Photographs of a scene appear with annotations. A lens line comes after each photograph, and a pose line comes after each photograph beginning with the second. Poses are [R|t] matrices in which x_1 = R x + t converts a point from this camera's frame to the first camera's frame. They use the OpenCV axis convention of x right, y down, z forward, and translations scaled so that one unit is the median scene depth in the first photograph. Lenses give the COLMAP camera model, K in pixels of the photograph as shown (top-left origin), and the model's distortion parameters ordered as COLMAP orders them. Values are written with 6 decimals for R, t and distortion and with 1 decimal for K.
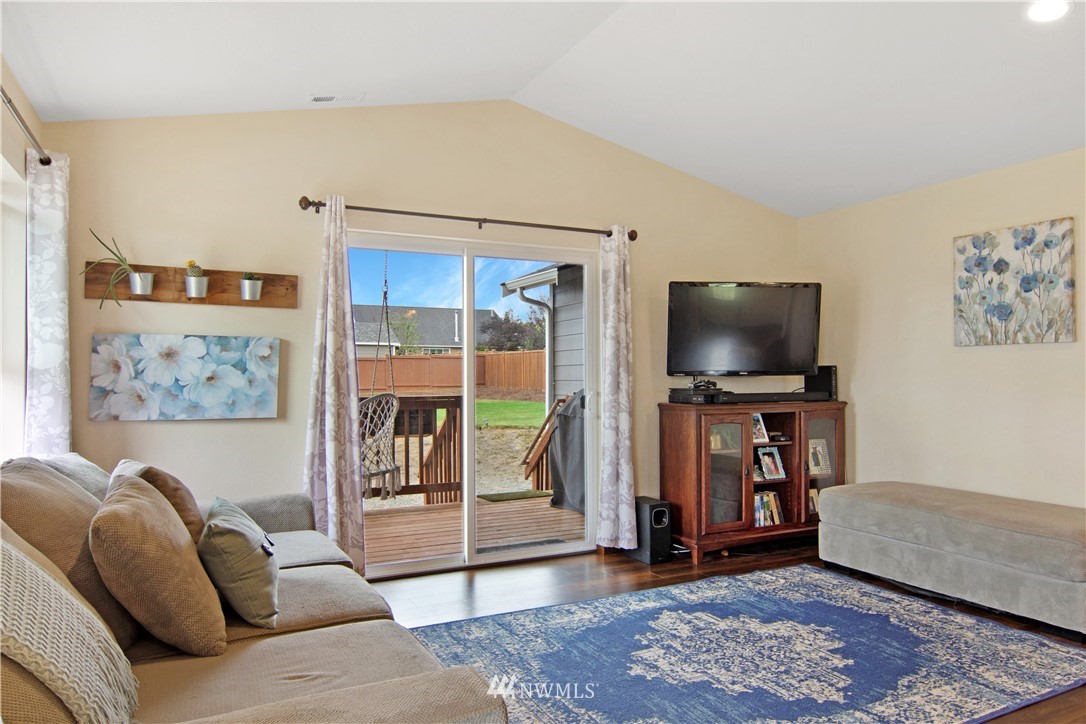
lens RADIAL K [[740.4, 0, 544.4], [0, 740.4, 364.5], [0, 0, 1]] dist [-0.033297, -0.004257]
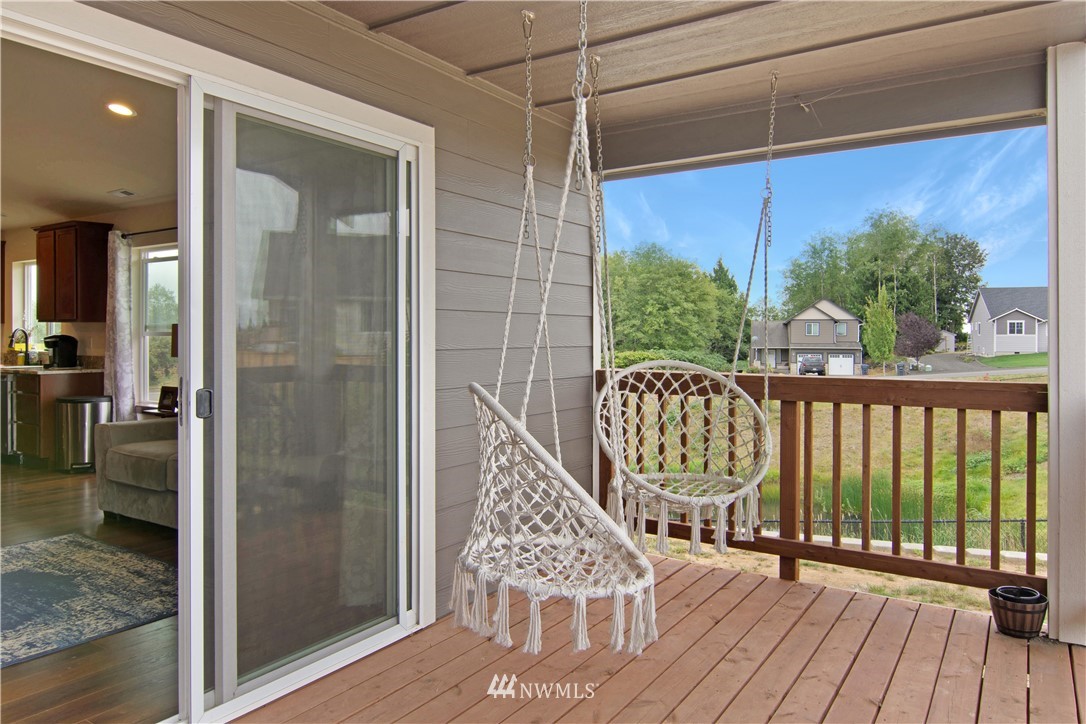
lens RADIAL K [[740.4, 0, 544.6], [0, 740.4, 352.7], [0, 0, 1]] dist [-0.033297, -0.004257]
pose [[-0.860497, 0.007231, -0.509405, -0.051356], [0.001300, 0.999927, 0.011998, 0.029544], [0.509454, 0.009662, -0.860443, 2.191481]]
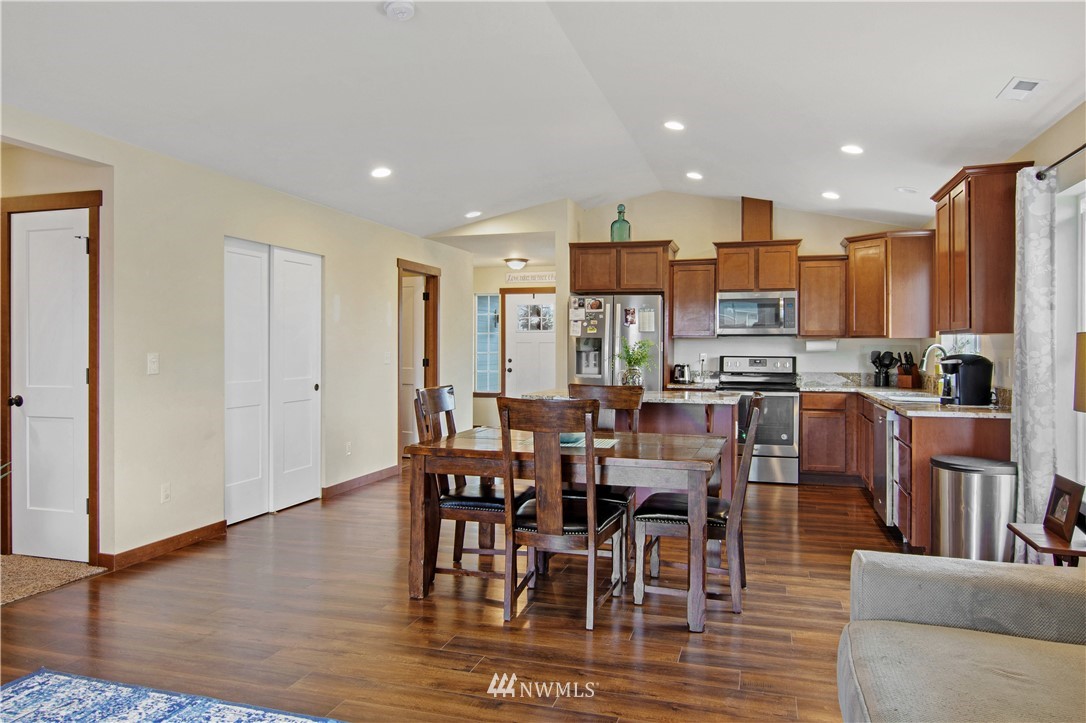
lens RADIAL K [[740.4, 0, 544.8], [0, 740.4, 354.4], [0, 0, 1]] dist [-0.033297, -0.004257]
pose [[-0.739056, 0.003212, 0.673637, -0.273636], [-0.001545, 0.999978, -0.006464, 0.009432], [-0.673643, -0.005818, -0.739034, 1.150661]]
